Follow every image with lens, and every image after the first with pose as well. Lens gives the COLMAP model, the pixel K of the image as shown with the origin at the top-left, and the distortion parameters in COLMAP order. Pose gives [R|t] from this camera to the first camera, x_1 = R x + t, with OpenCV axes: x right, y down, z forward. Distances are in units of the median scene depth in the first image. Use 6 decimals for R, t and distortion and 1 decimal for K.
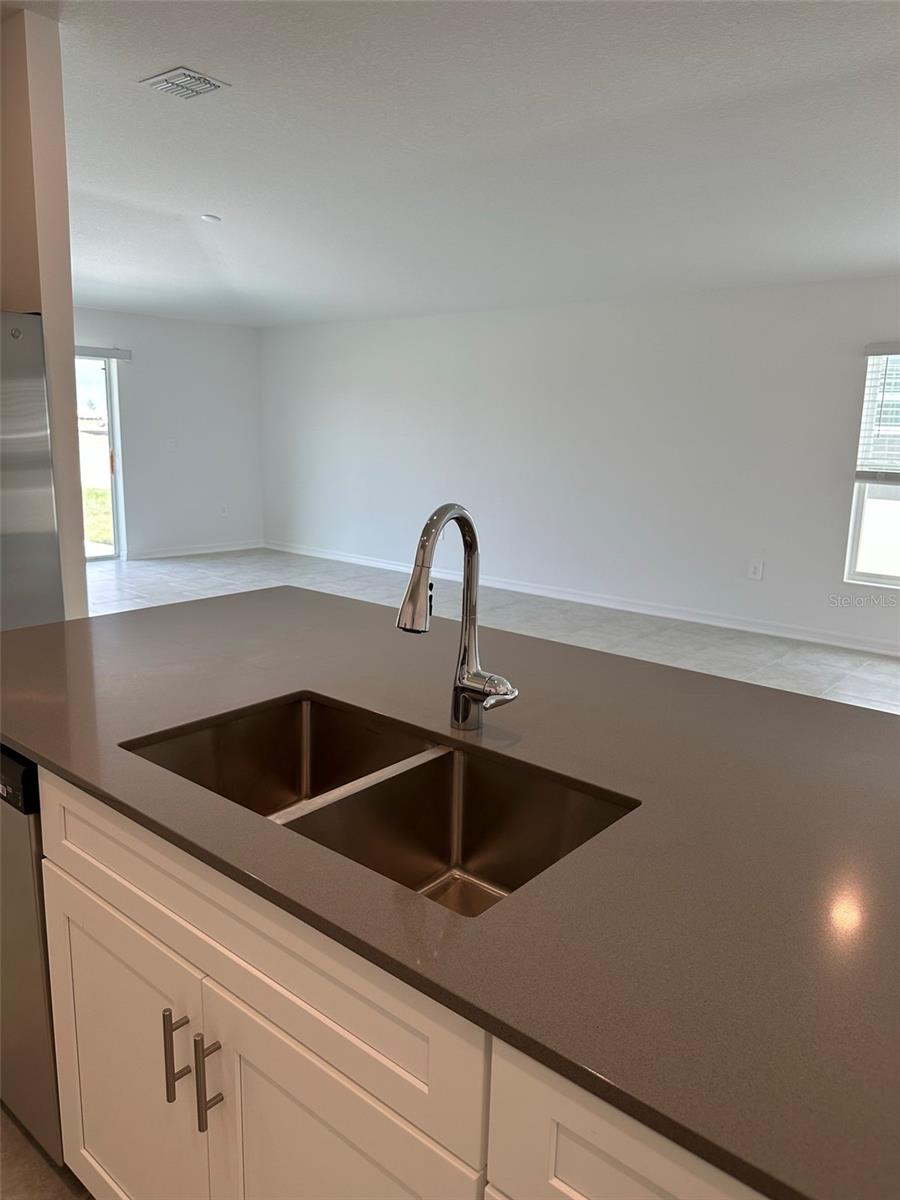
lens RADIAL K [[845.6, 0, 455.2], [0, 845.6, 603.4], [0, 0, 1]] dist [0.025878, -0.030022]
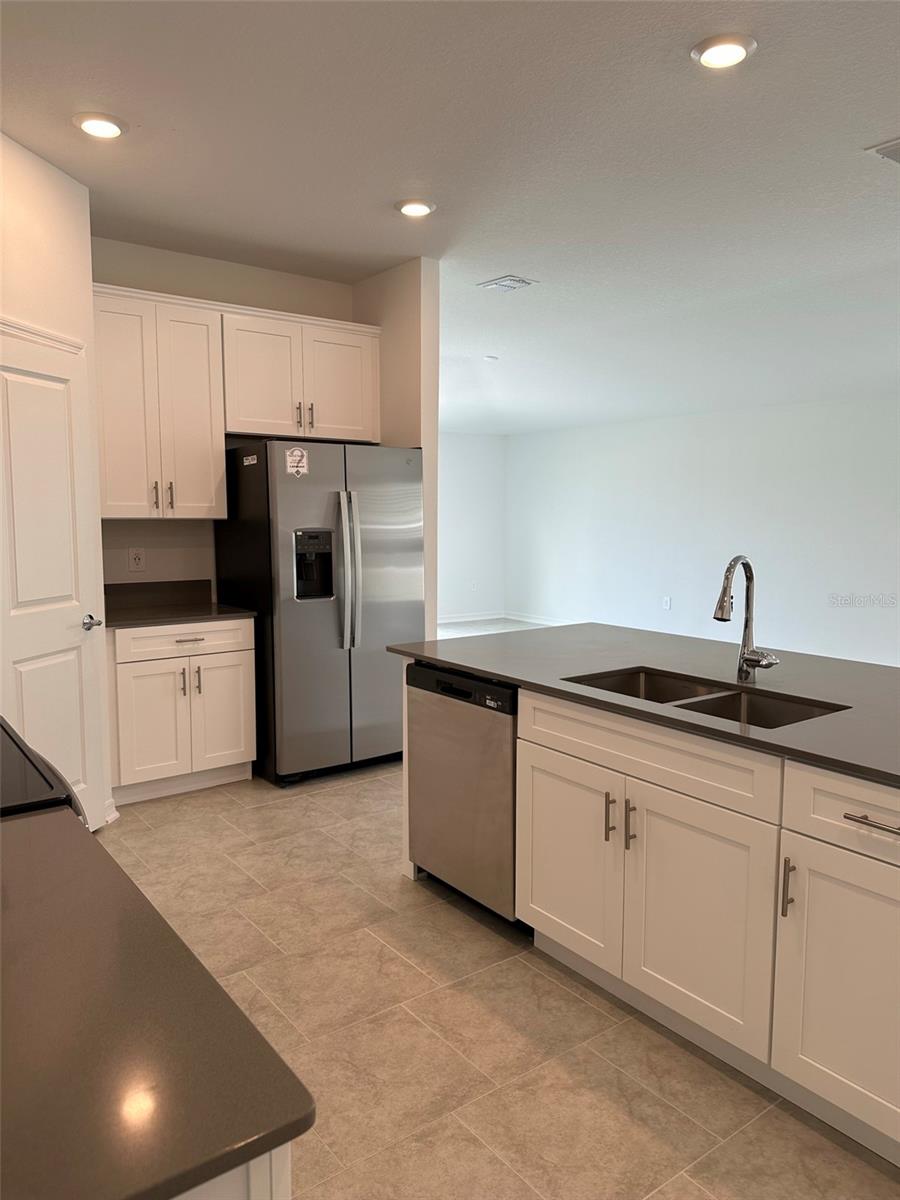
lens RADIAL K [[845.6, 0, 457.5], [0, 845.6, 599.0], [0, 0, 1]] dist [0.025878, -0.030022]
pose [[0.973400, 0.005346, -0.229049, -0.178977], [-0.029927, 0.994129, -0.103981, 0.186404], [0.227148, 0.108070, 0.967845, -0.920414]]
